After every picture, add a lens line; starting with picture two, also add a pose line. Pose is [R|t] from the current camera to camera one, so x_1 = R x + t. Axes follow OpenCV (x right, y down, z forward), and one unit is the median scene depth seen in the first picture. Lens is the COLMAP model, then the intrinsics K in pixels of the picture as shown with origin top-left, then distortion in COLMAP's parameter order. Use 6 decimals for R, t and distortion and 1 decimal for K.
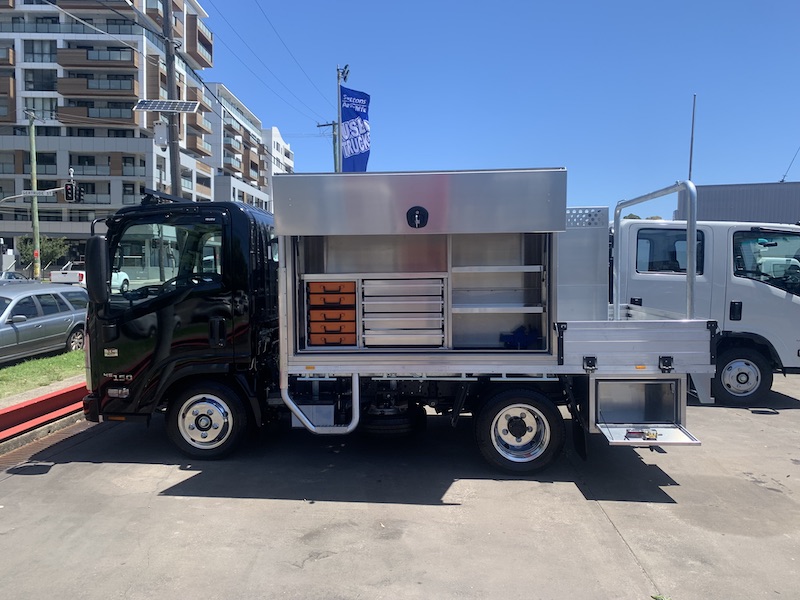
lens RADIAL K [[597.3, 0, 399.7], [0, 597.3, 302.6], [0, 0, 1]] dist [0.003677, -0.014169]
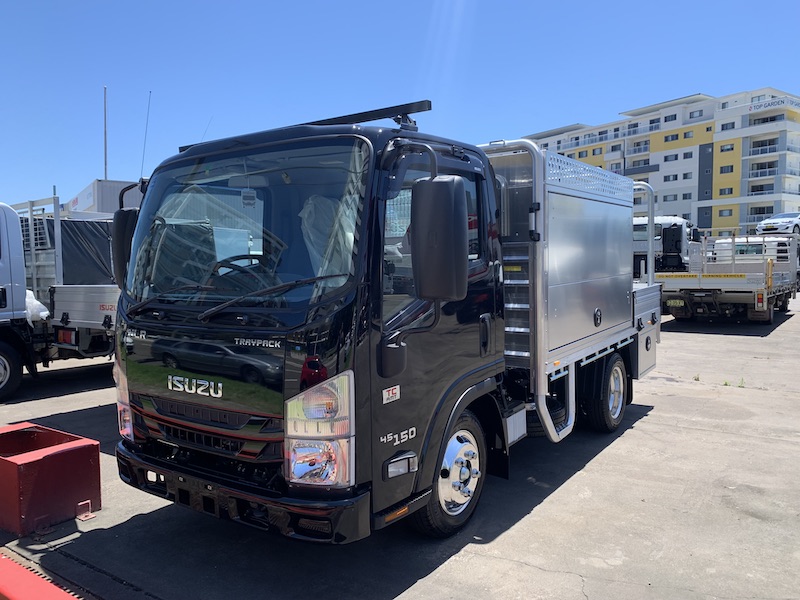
lens RADIAL K [[597.3, 0, 404.5], [0, 597.3, 305.0], [0, 0, 1]] dist [0.003677, -0.014169]
pose [[0.508365, -0.063770, 0.858777, -1.182747], [0.031283, 0.997964, 0.055587, -0.029941], [-0.860573, -0.001393, 0.509325, 0.927988]]
